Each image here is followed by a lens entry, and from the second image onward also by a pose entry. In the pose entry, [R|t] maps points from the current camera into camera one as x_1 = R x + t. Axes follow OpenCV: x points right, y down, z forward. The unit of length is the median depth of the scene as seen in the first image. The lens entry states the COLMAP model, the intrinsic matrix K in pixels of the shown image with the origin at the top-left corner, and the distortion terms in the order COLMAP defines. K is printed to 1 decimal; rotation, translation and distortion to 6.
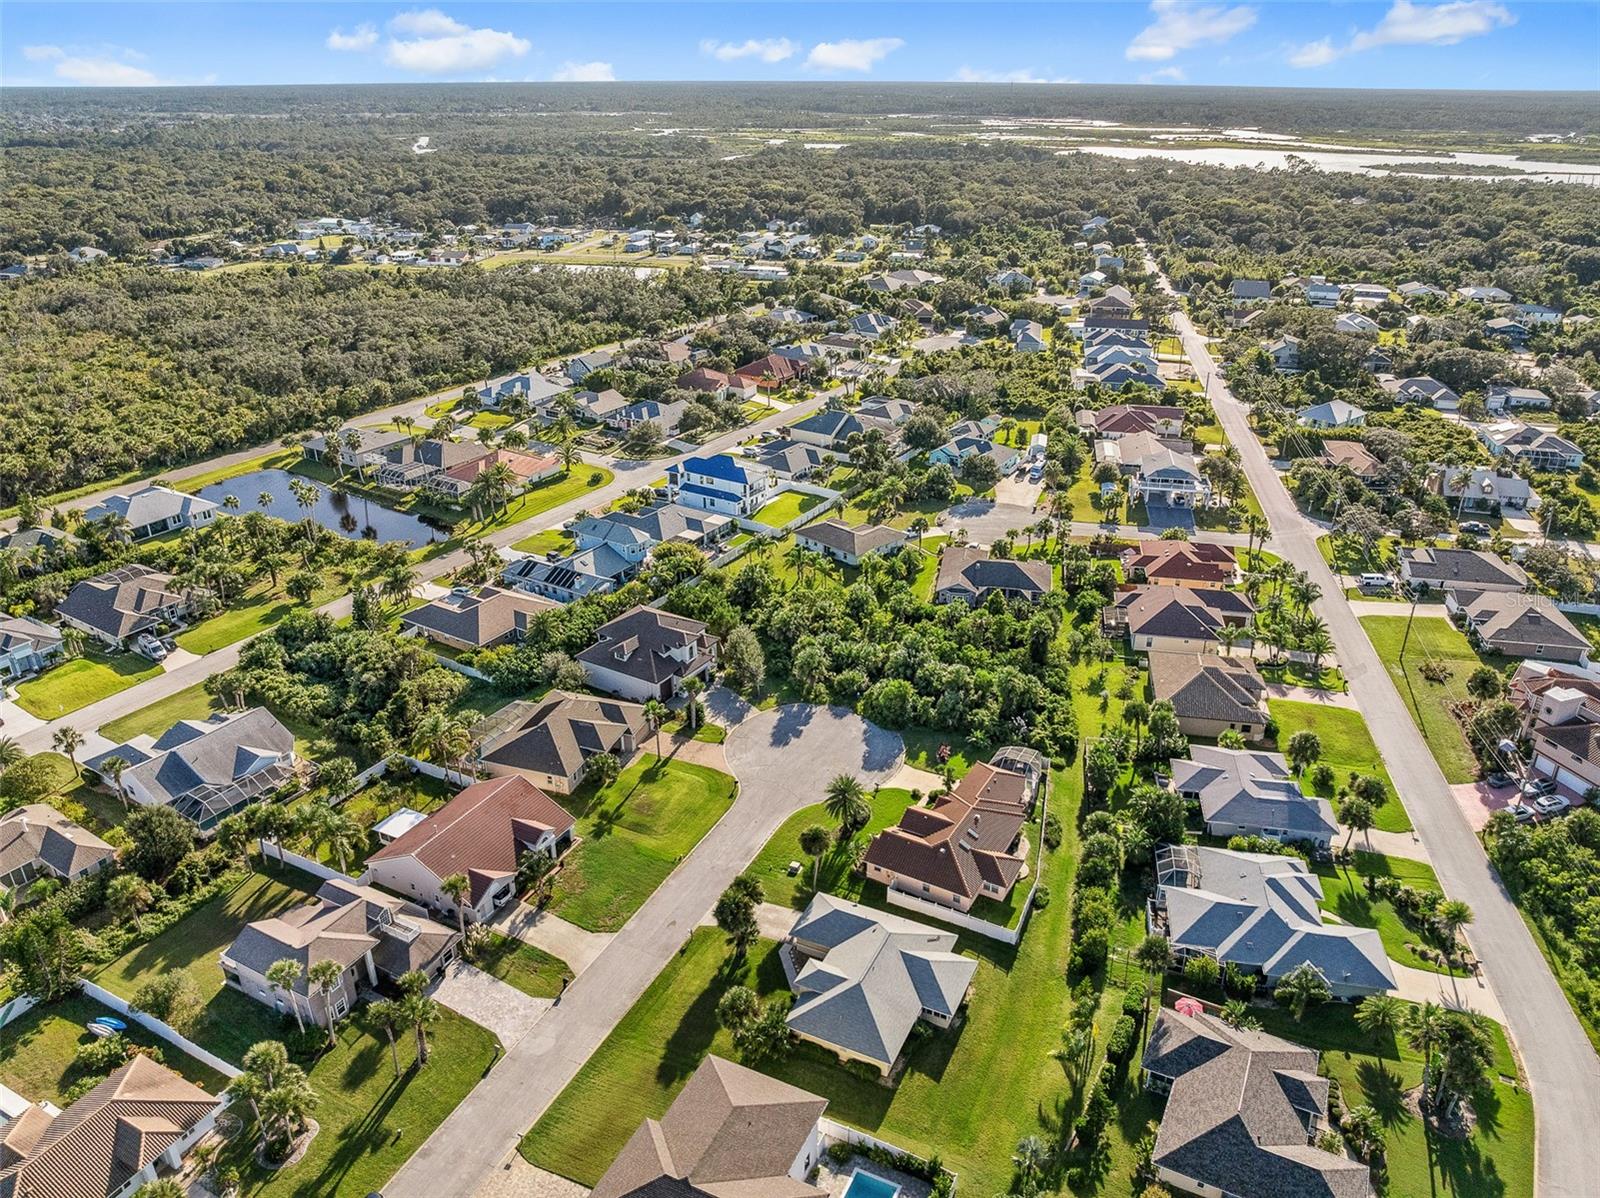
lens RADIAL K [[1128.7, 0, 810.0], [0, 1128.7, 606.3], [0, 0, 1]] dist [-0.043324, -0.000110]
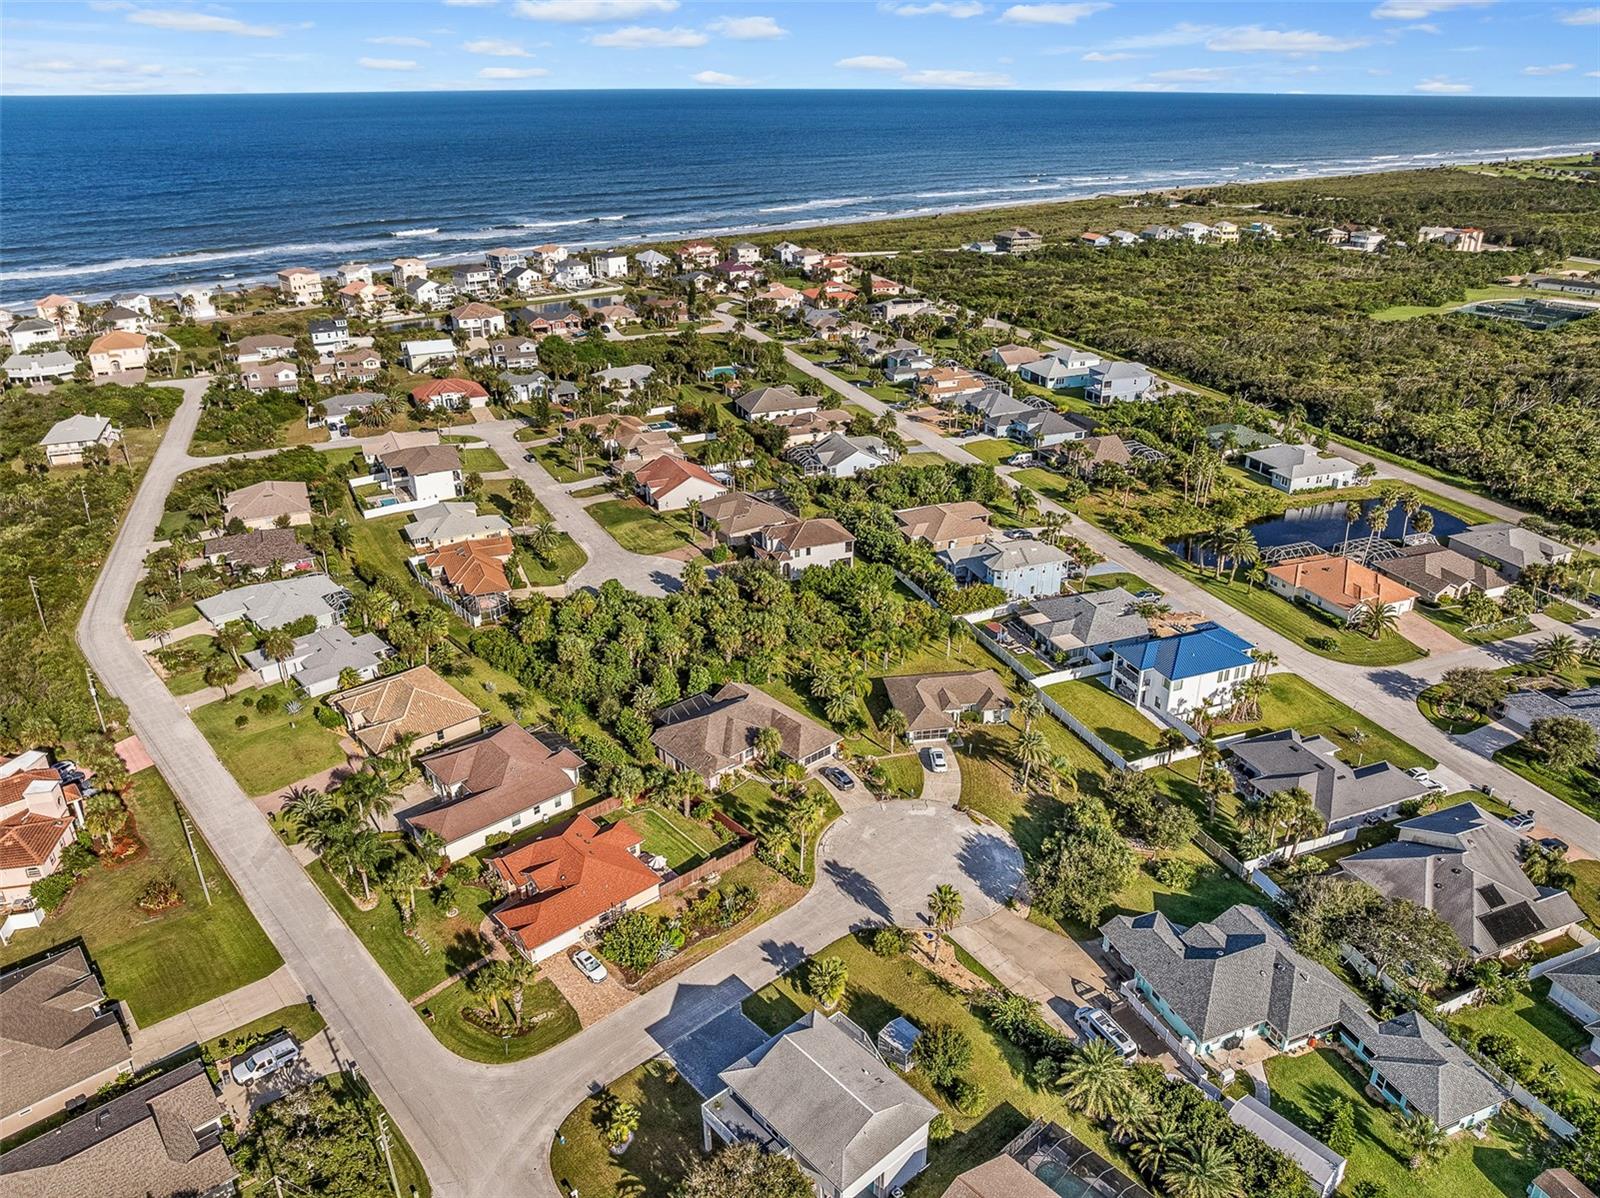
lens RADIAL K [[1117.9, 0, 797.3], [0, 1117.9, 590.4], [0, 0, 1]] dist [-0.035902, -0.002299]
pose [[-0.607750, 0.326219, -0.724031, 0.617989], [-0.340164, 0.716912, 0.608544, -0.538488], [0.717585, 0.616132, -0.324736, 1.138945]]
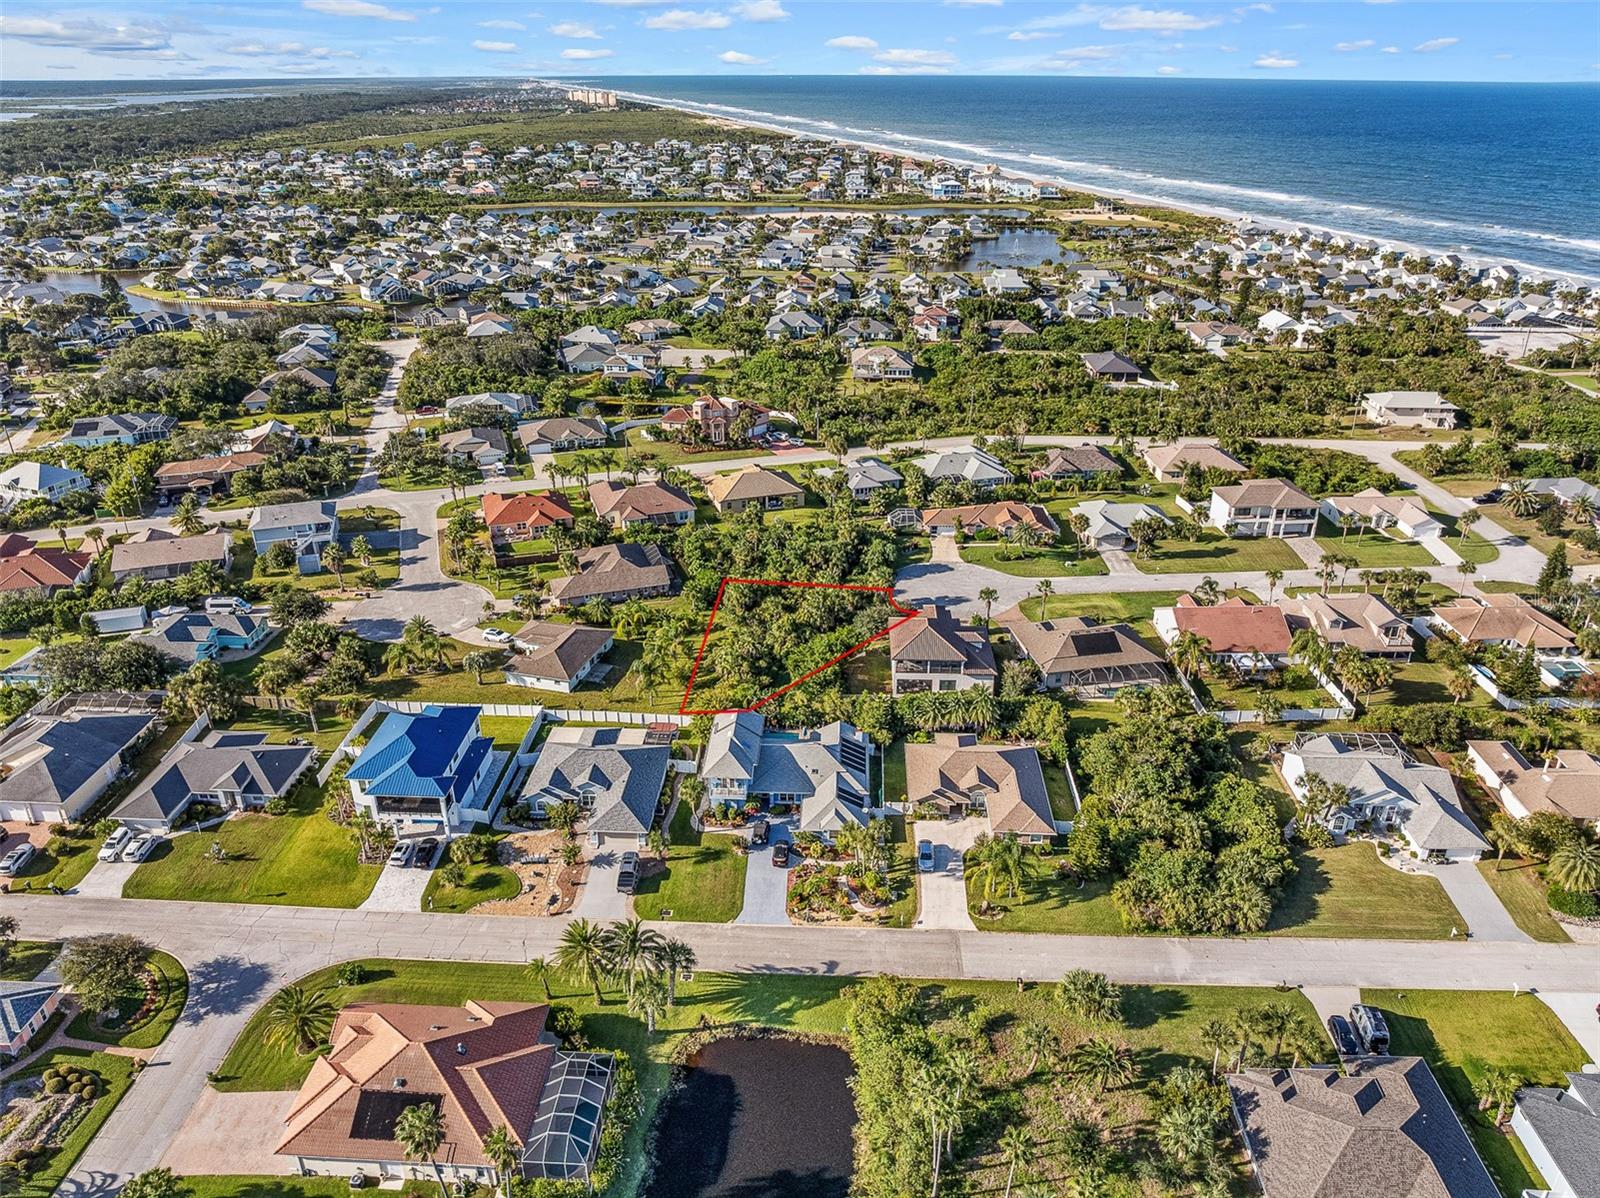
lens RADIAL K [[1075.4, 0, 814.4], [0, 1075.4, 643.7], [0, 0, 1]] dist [-0.031298, -0.001474]
pose [[-0.495568, -0.412918, 0.764140, -0.656044], [0.368866, 0.696440, 0.615556, -0.479298], [-0.786352, 0.586916, -0.192822, 1.011170]]
